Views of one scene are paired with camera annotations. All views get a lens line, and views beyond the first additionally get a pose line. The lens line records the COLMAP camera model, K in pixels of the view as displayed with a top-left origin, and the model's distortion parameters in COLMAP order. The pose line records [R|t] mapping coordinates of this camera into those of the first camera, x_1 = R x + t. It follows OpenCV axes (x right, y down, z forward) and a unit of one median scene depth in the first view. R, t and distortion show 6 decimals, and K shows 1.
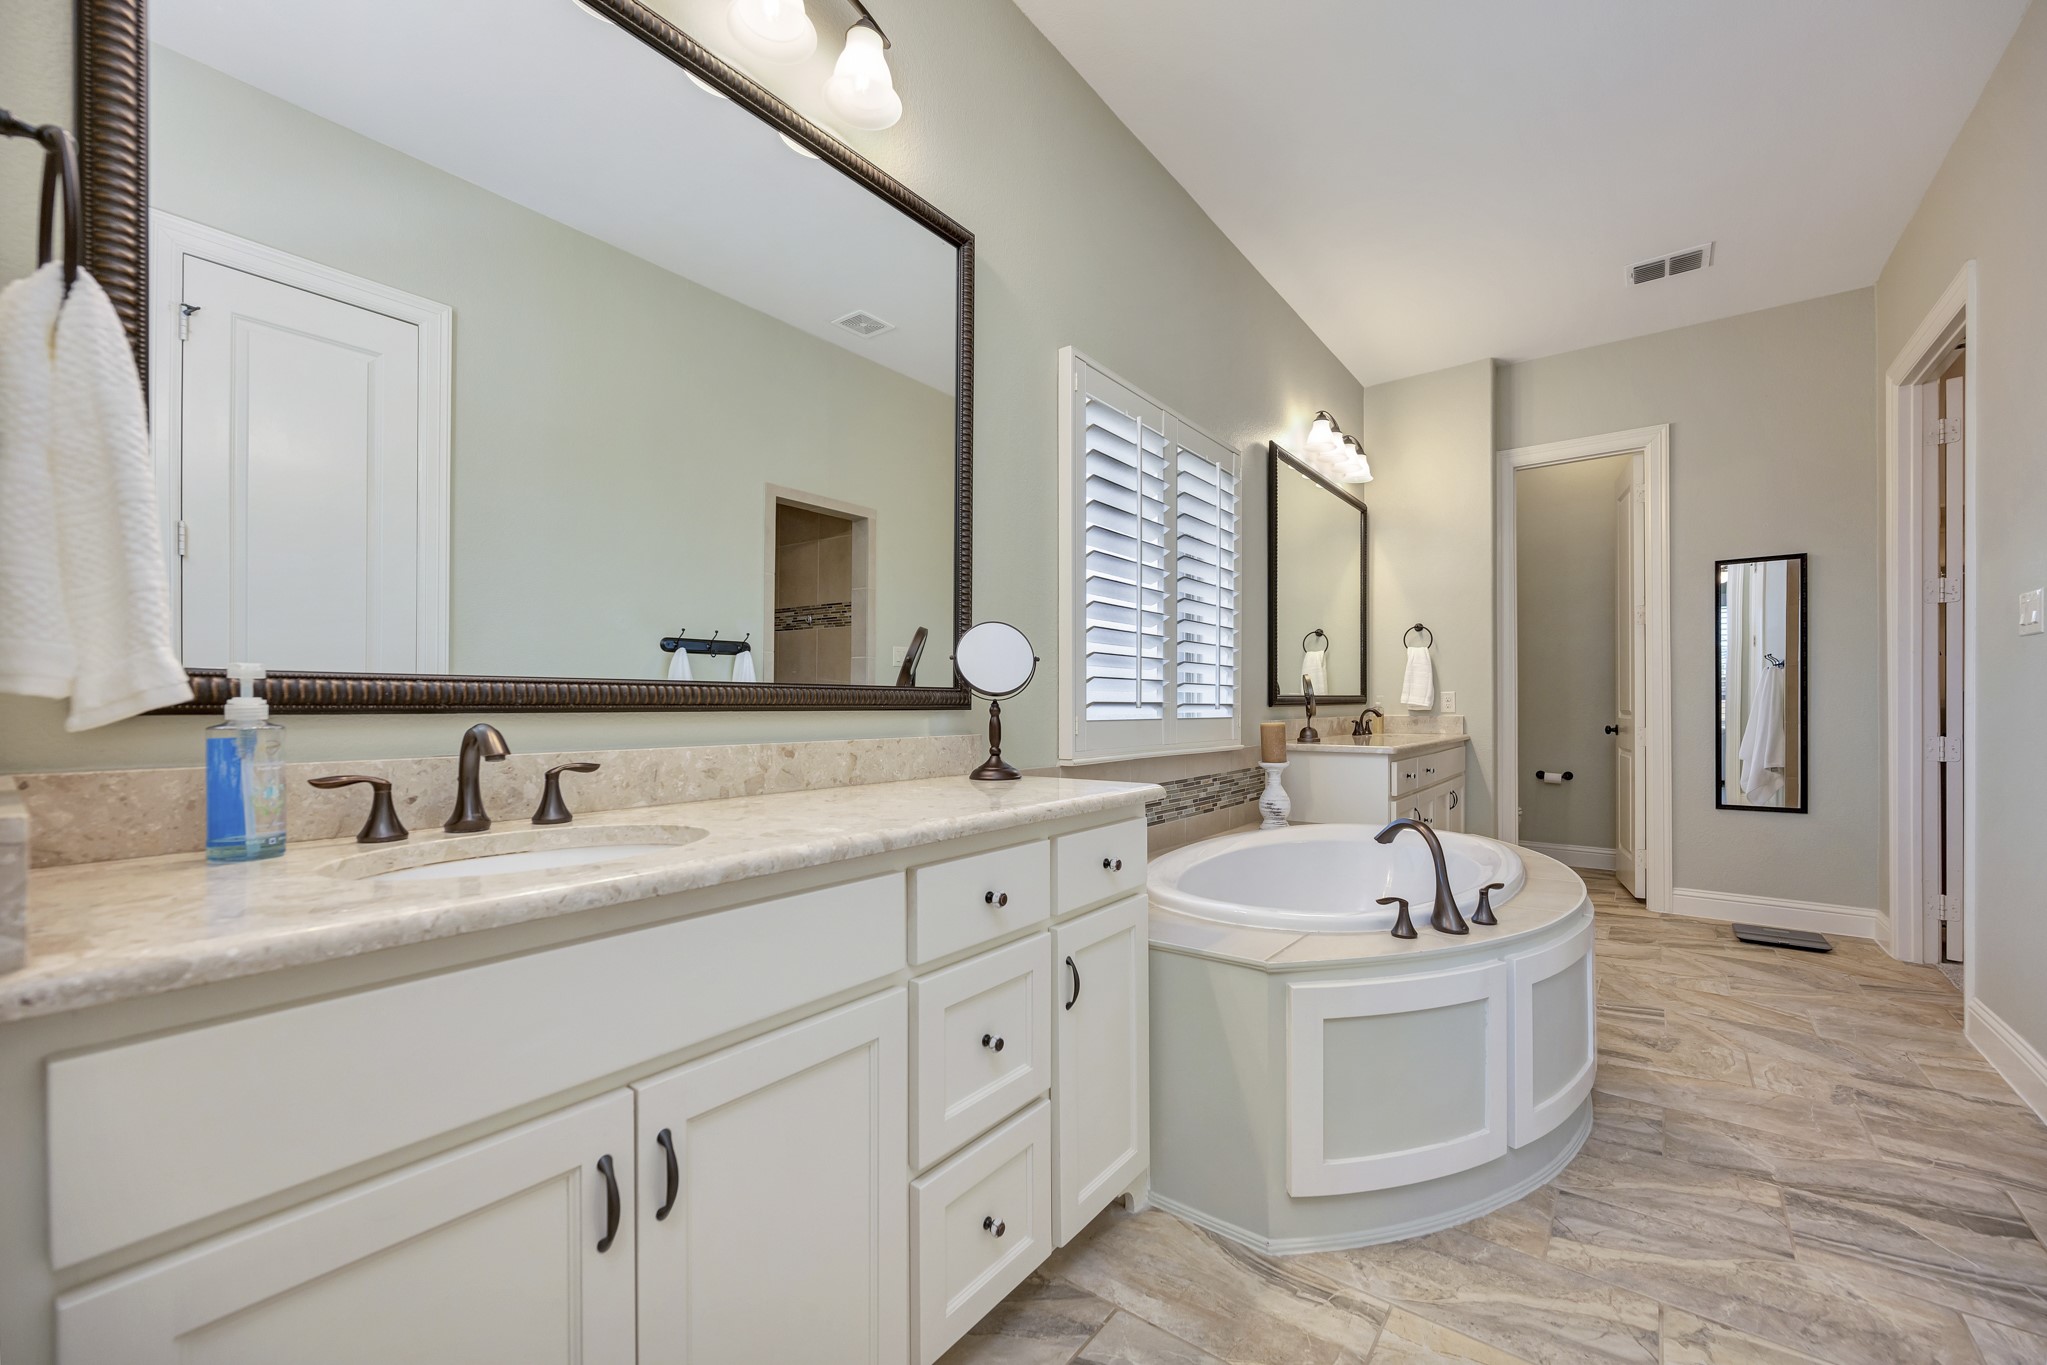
lens RADIAL K [[807.8, 0, 1019.6], [0, 807.8, 683.7], [0, 0, 1]] dist [-0.000805, 0.010716]
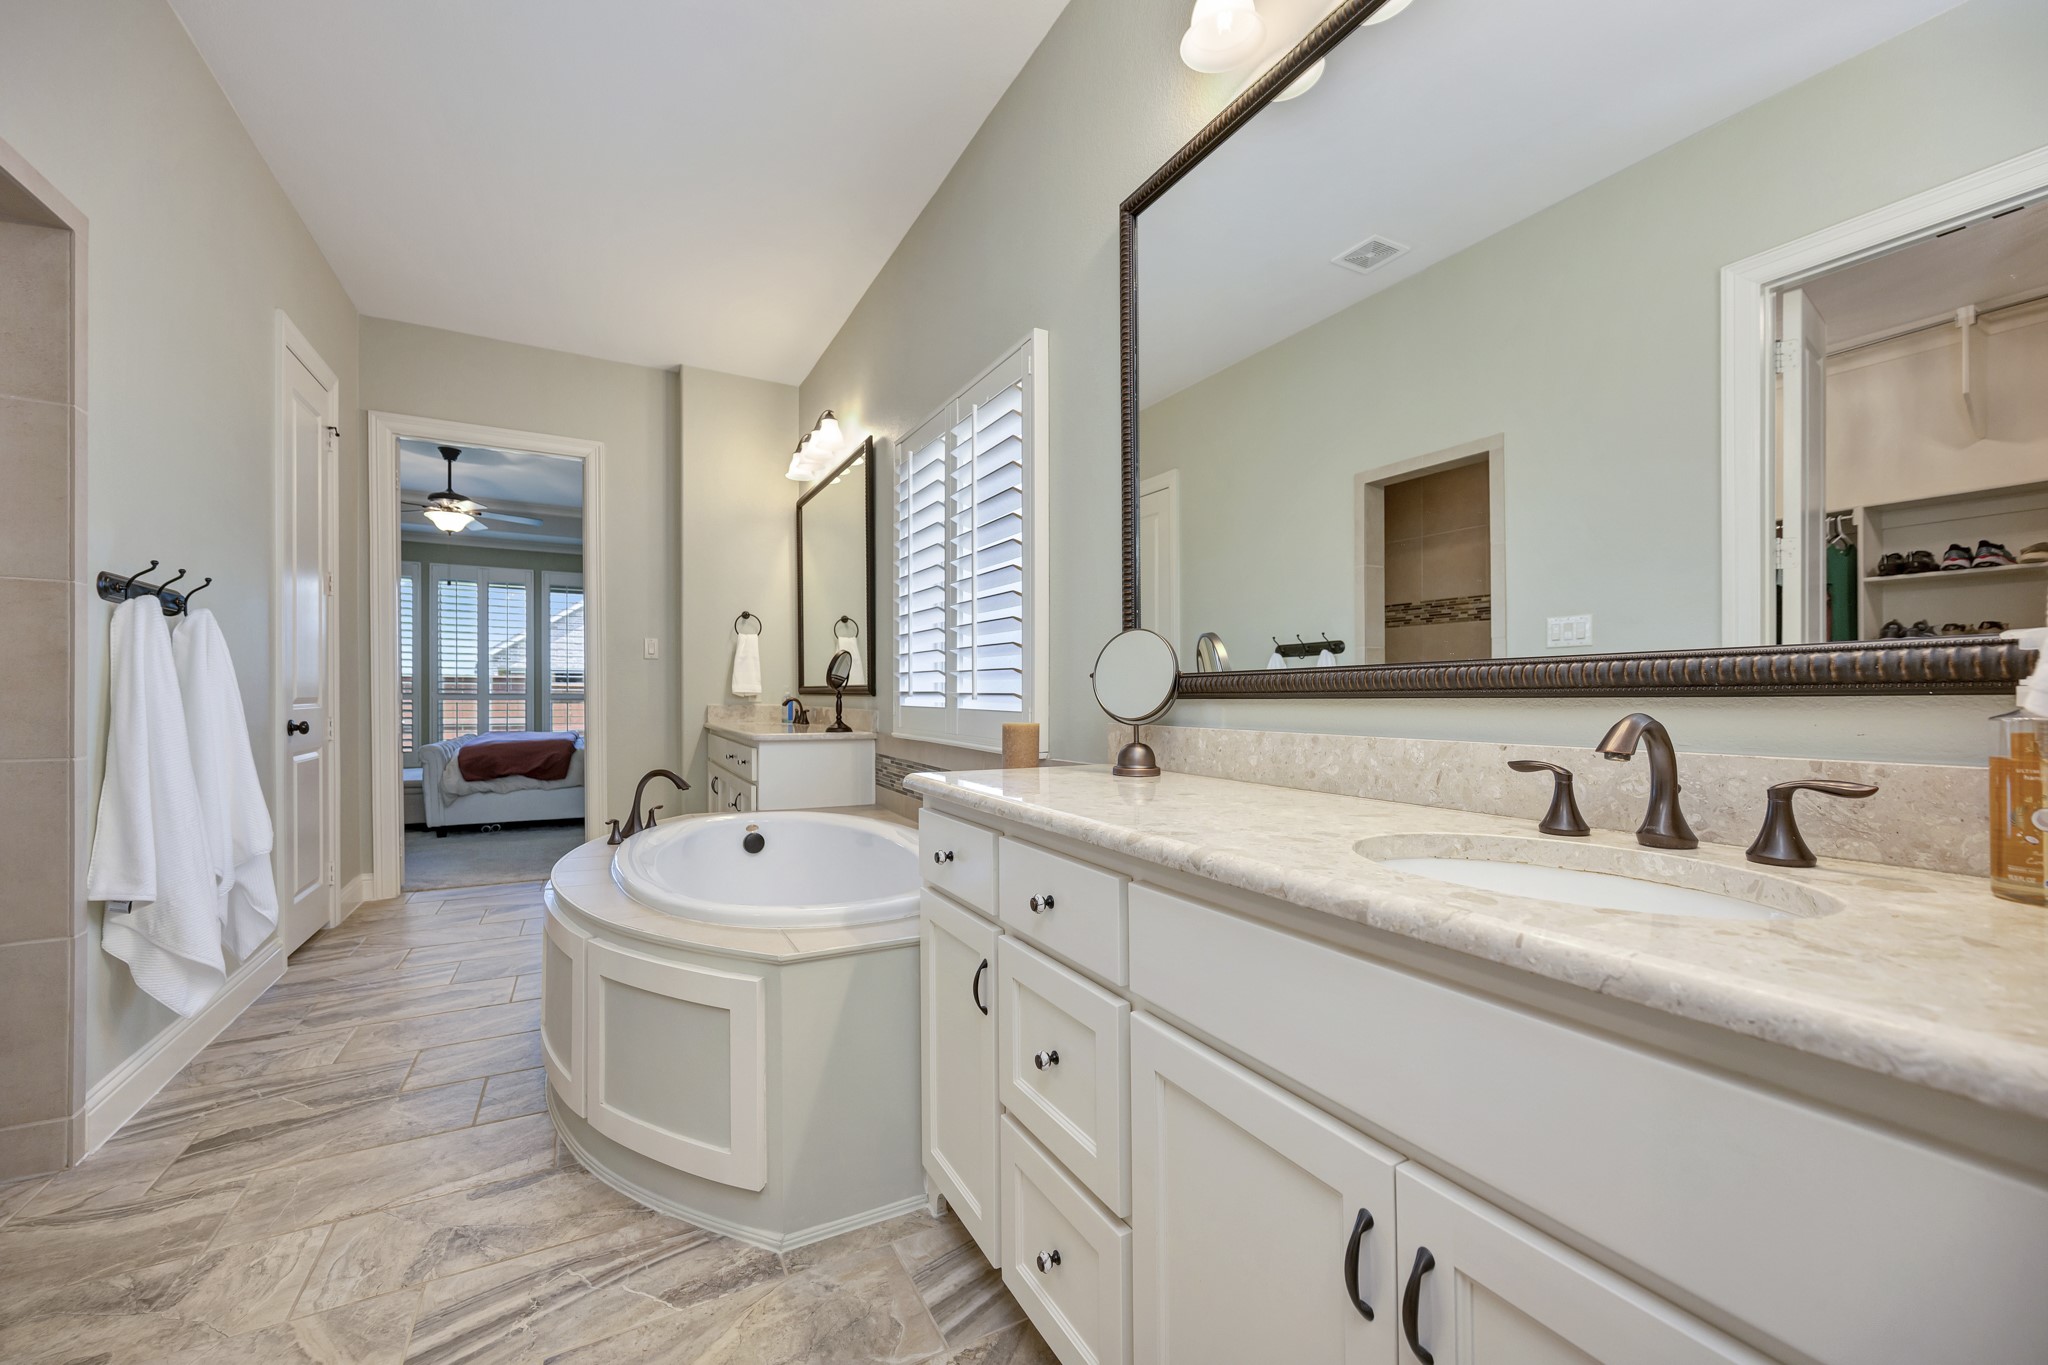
lens RADIAL K [[808.2, 0, 1020.1], [0, 808.2, 683.7], [0, 0, 1]] dist [-0.000805, 0.010716]
pose [[-0.403996, -0.005987, -0.914741, 1.195891], [-0.004601, 0.999979, -0.004512, 0.014336], [0.914749, 0.002386, -0.404015, 1.672905]]
